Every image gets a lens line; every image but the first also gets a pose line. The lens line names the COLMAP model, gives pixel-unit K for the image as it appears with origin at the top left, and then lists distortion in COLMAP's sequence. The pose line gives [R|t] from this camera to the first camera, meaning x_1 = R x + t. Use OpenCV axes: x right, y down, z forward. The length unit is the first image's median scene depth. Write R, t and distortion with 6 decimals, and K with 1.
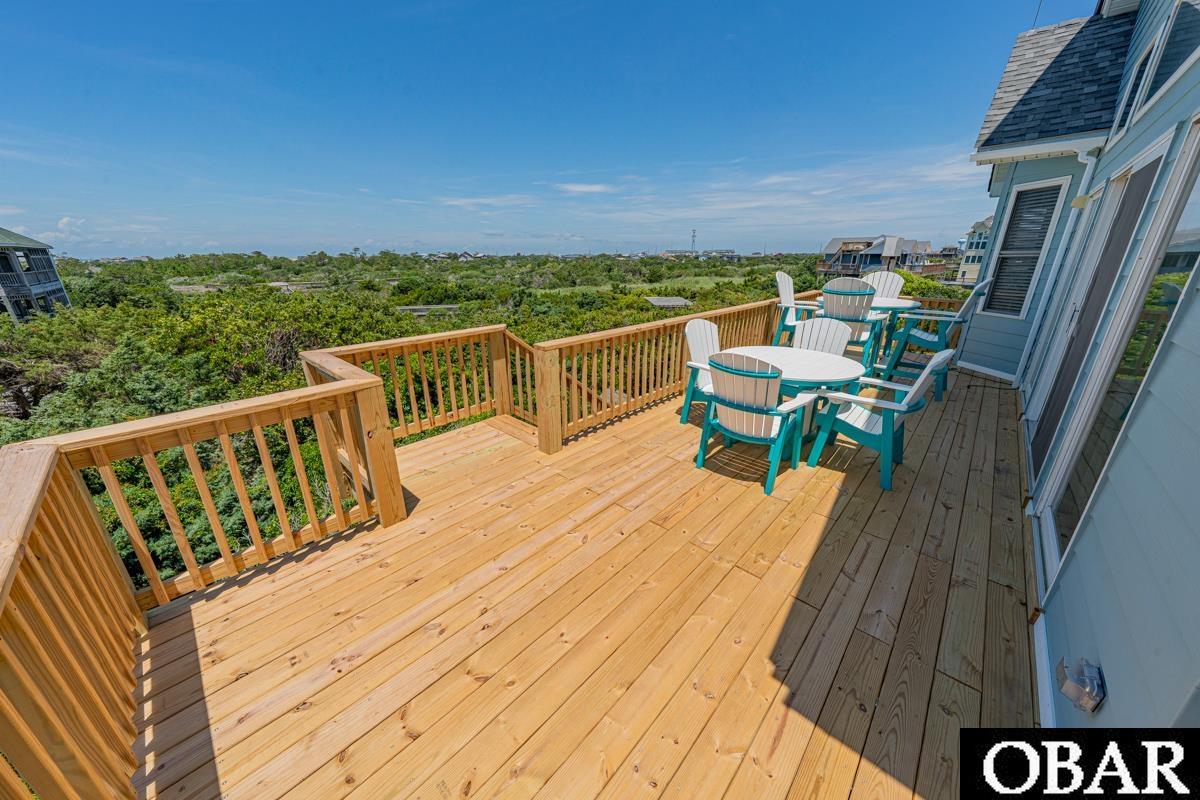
lens RADIAL K [[414.6, 0, 600.0], [0, 414.6, 400.0], [0, 0, 1]] dist [-0.001146, 0.000379]
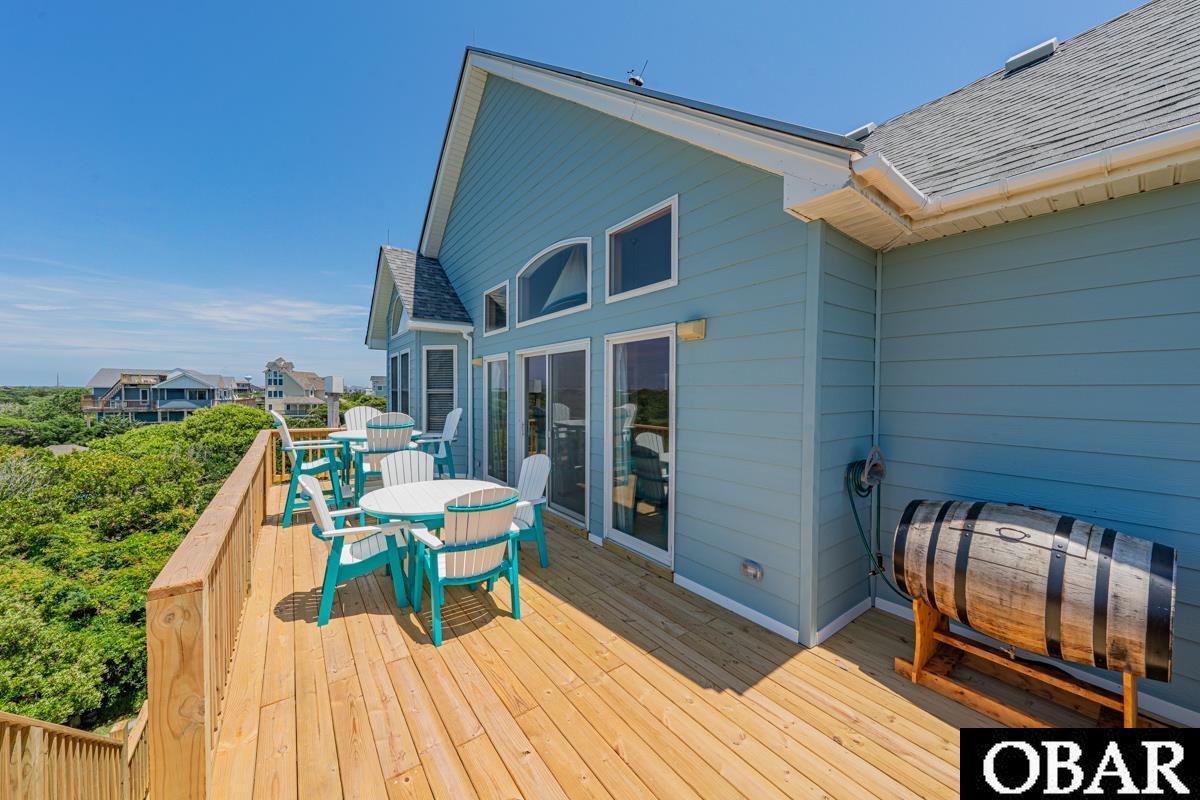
lens RADIAL K [[414.6, 0, 600.0], [0, 414.6, 400.0], [0, 0, 1]] dist [-0.001146, 0.000379]
pose [[0.178035, -0.017467, 0.983869, -0.282212], [0.319069, 0.946847, -0.040927, -0.088727], [-0.930859, 0.321208, 0.174146, 0.241593]]
